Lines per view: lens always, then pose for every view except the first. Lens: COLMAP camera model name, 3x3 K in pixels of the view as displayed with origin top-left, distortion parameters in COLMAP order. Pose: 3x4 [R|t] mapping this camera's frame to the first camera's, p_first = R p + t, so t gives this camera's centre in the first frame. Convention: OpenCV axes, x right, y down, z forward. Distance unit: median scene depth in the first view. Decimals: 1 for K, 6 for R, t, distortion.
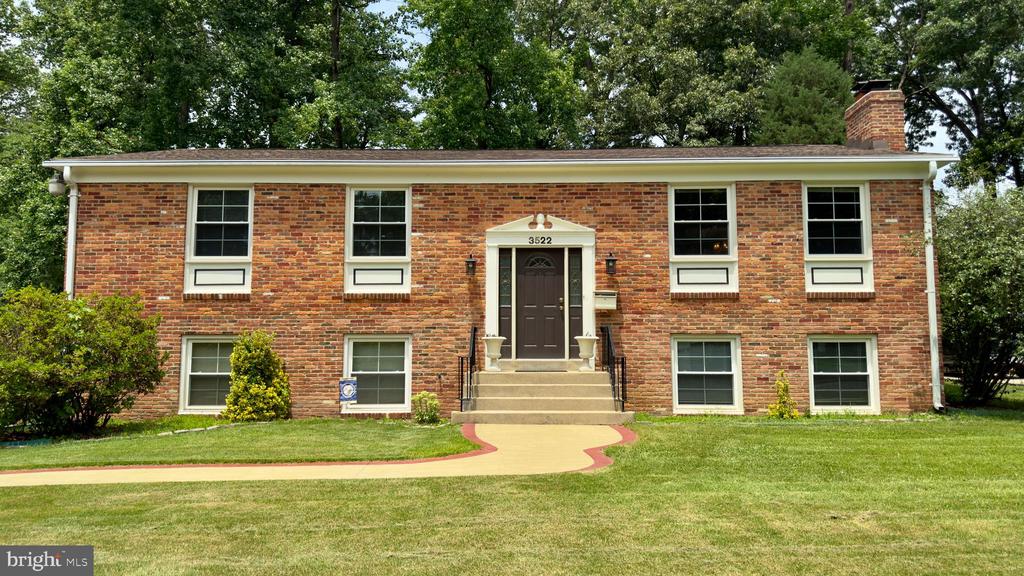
lens RADIAL K [[726.6, 0, 518.3], [0, 726.6, 290.1], [0, 0, 1]] dist [0.012554, -0.035369]
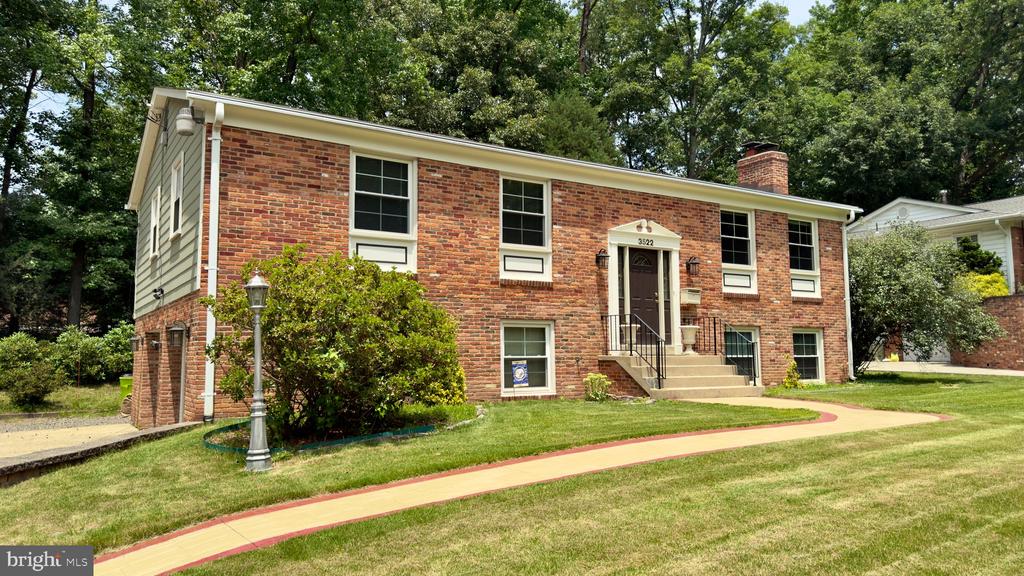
lens RADIAL K [[726.6, 0, 508.2], [0, 726.6, 289.8], [0, 0, 1]] dist [0.012554, -0.035369]
pose [[0.839857, 0.045959, 0.540858, -0.773621], [-0.044614, 0.998882, -0.015602, 0.034862], [-0.540971, -0.011027, 0.840969, 0.142715]]
